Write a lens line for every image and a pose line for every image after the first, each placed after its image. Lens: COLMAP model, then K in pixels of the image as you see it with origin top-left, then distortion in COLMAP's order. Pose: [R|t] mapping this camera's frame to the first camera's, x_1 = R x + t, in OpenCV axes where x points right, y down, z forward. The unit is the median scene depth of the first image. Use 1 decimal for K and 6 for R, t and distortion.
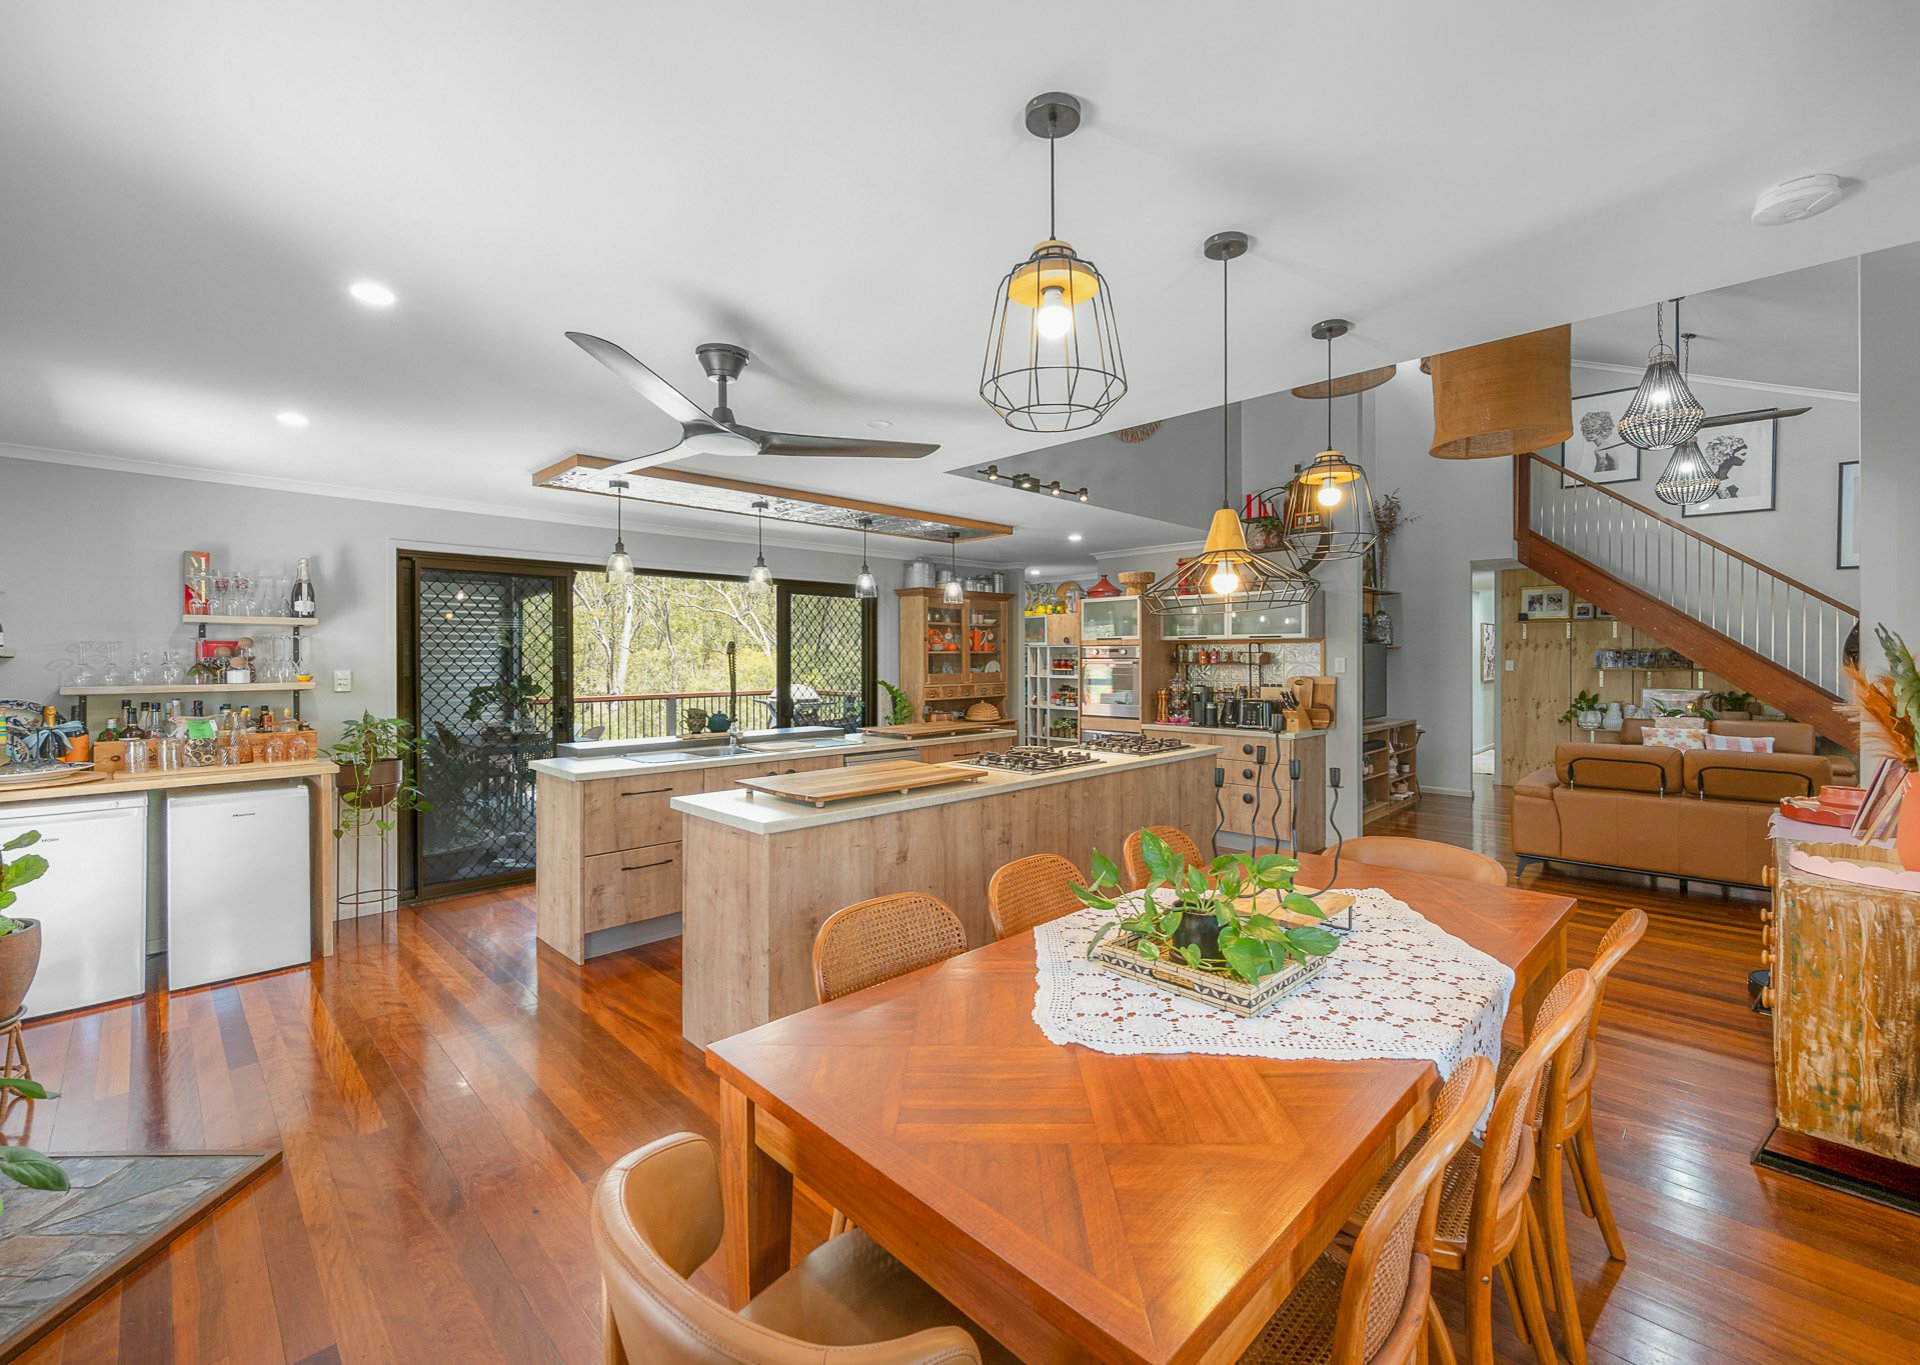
lens RADIAL K [[810.3, 0, 961.9], [0, 810.3, 663.4], [0, 0, 1]] dist [-0.008894, -0.000381]
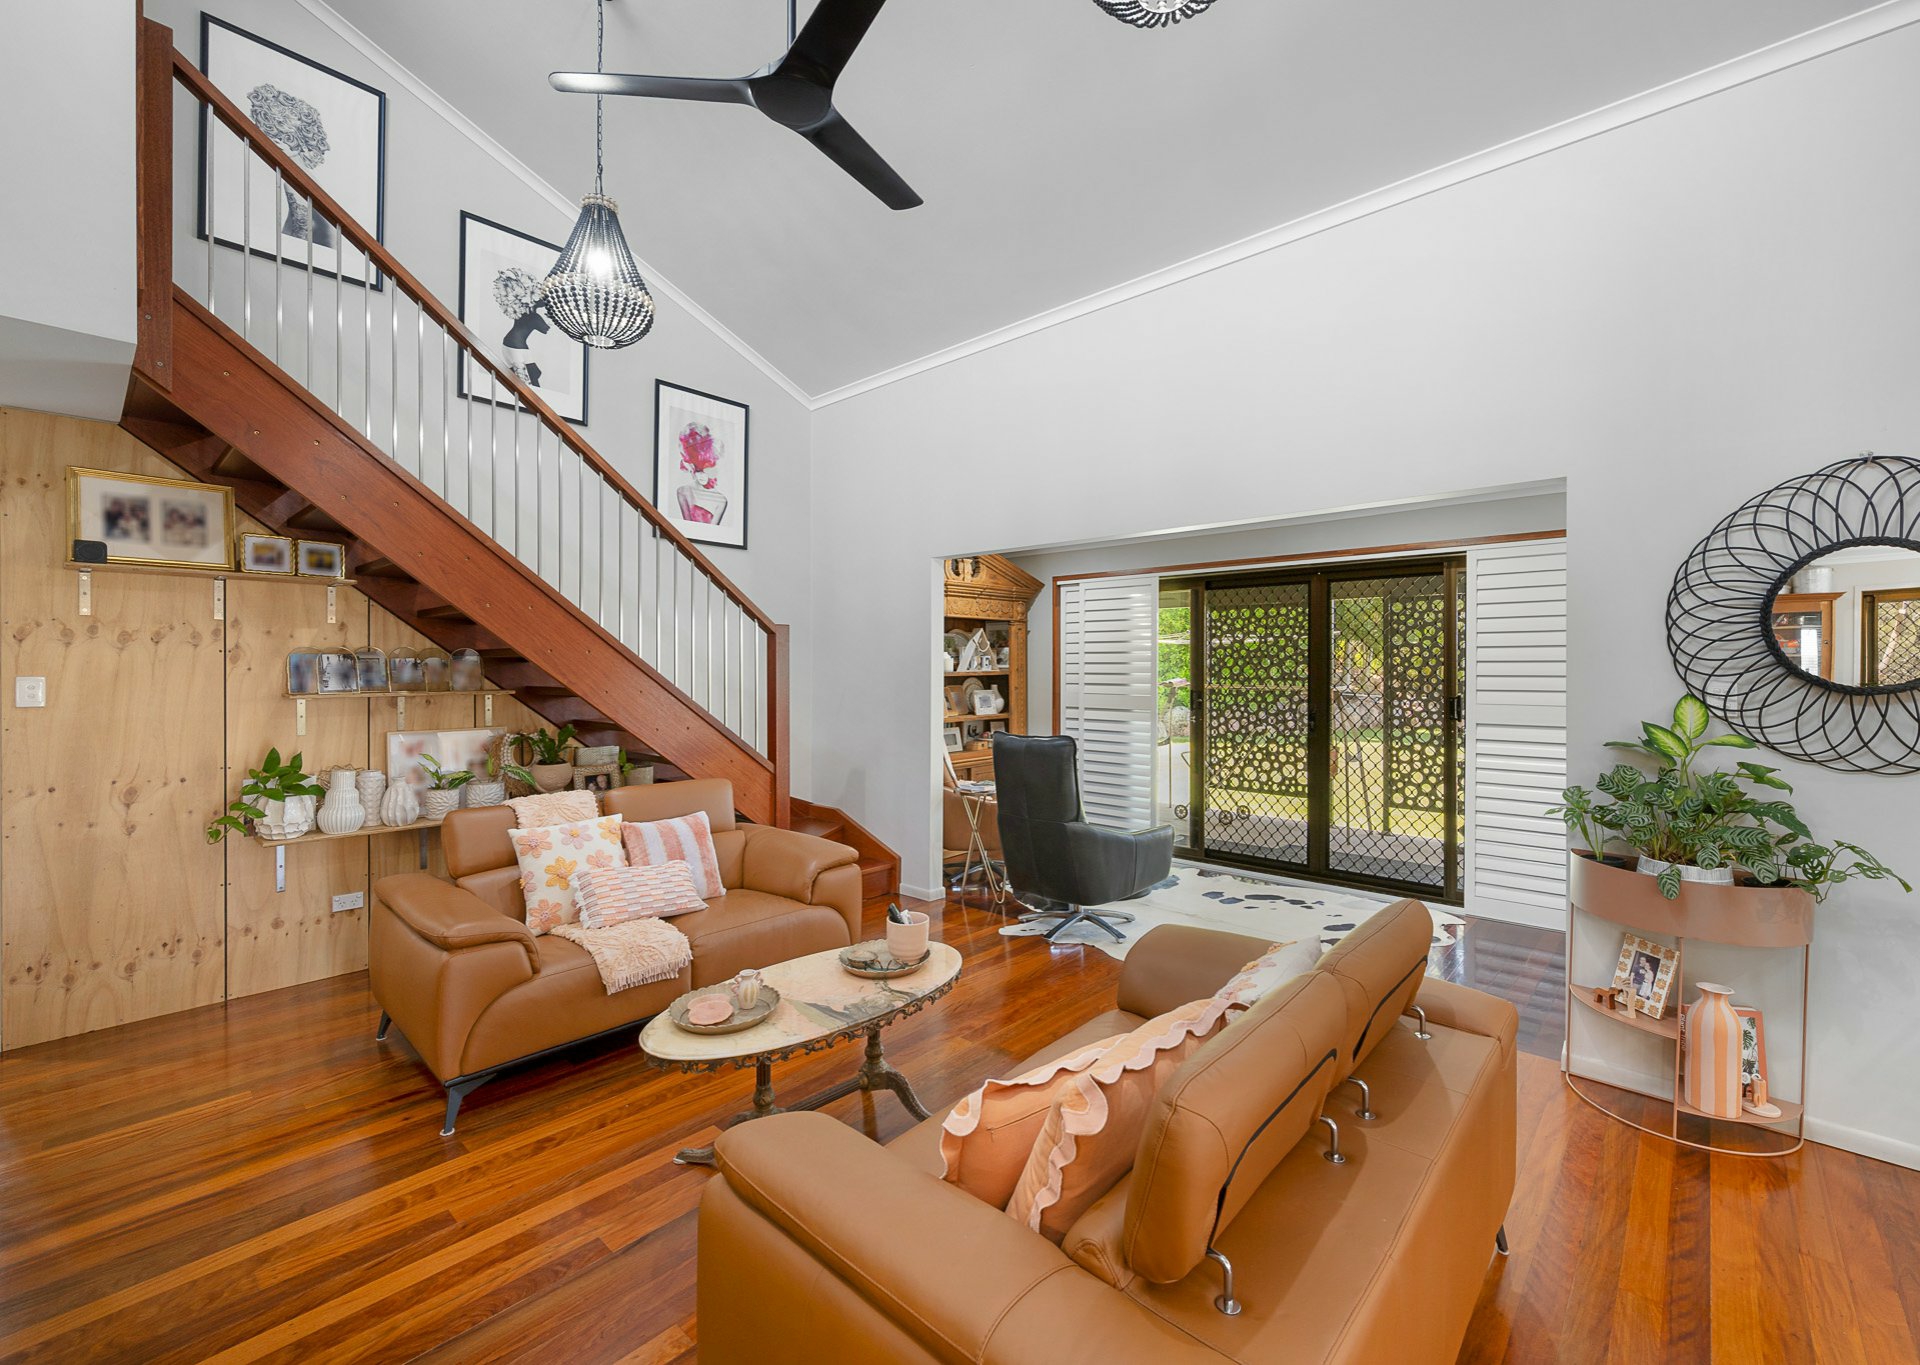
lens RADIAL K [[810.3, 0, 964.8], [0, 810.3, 676.6], [0, 0, 1]] dist [-0.008894, -0.000381]
pose [[-0.035510, -0.008854, 0.999330, 0.348192], [0.004560, 0.999949, 0.009022, -0.005229], [-0.999359, 0.004878, -0.035468, 0.657104]]
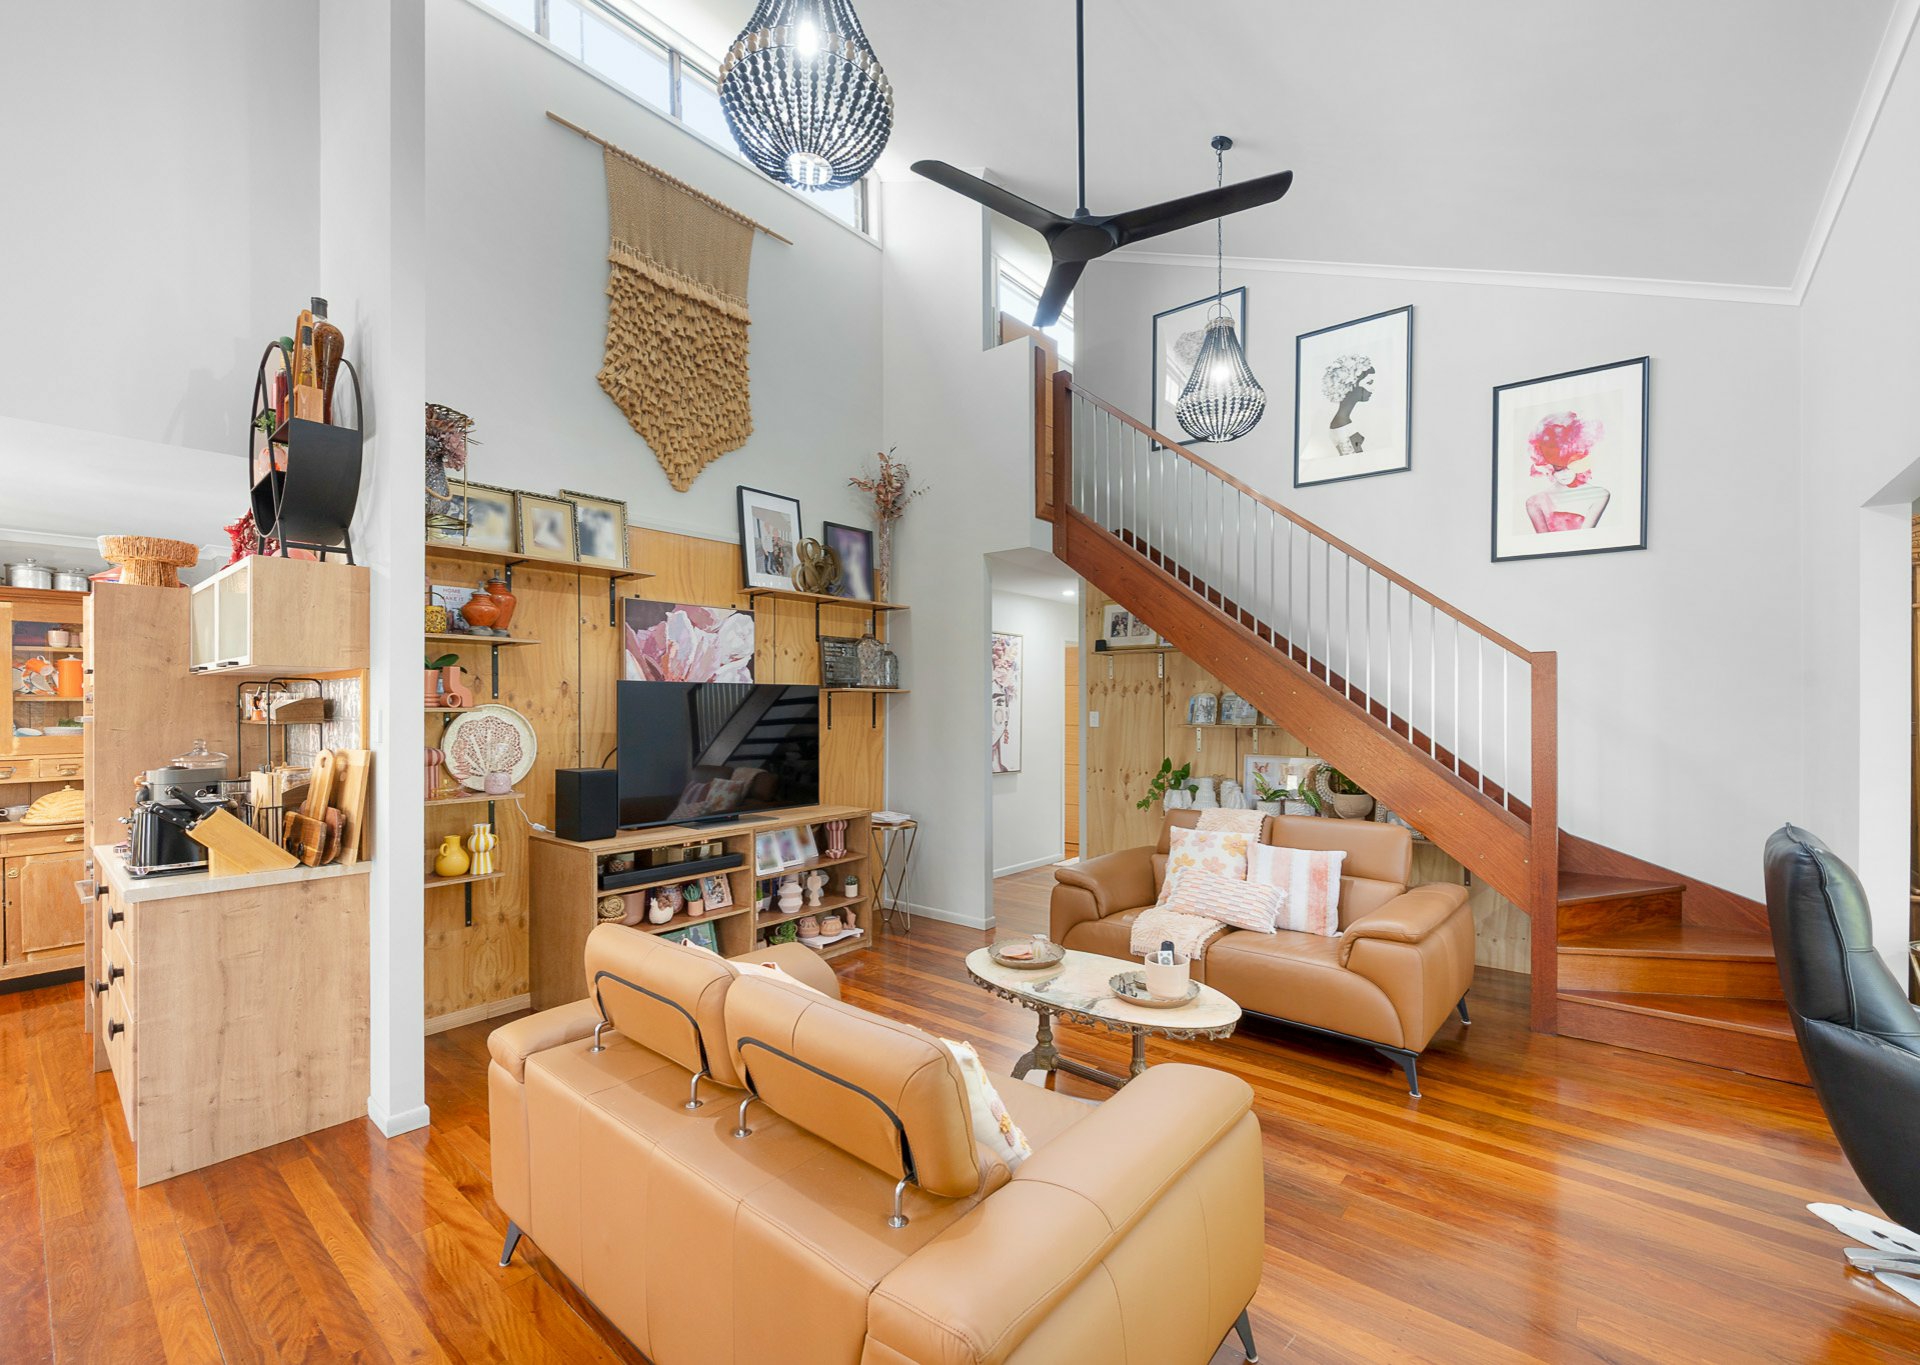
lens RADIAL K [[810.3, 0, 985.2], [0, 810.3, 709.6], [0, 0, 1]] dist [-0.008894, -0.000381]
pose [[0.996498, 0.000139, 0.083619, 0.565185], [-0.000022, 0.999999, -0.001402, -0.004660], [-0.083619, 0.001395, 0.996497, 0.362295]]
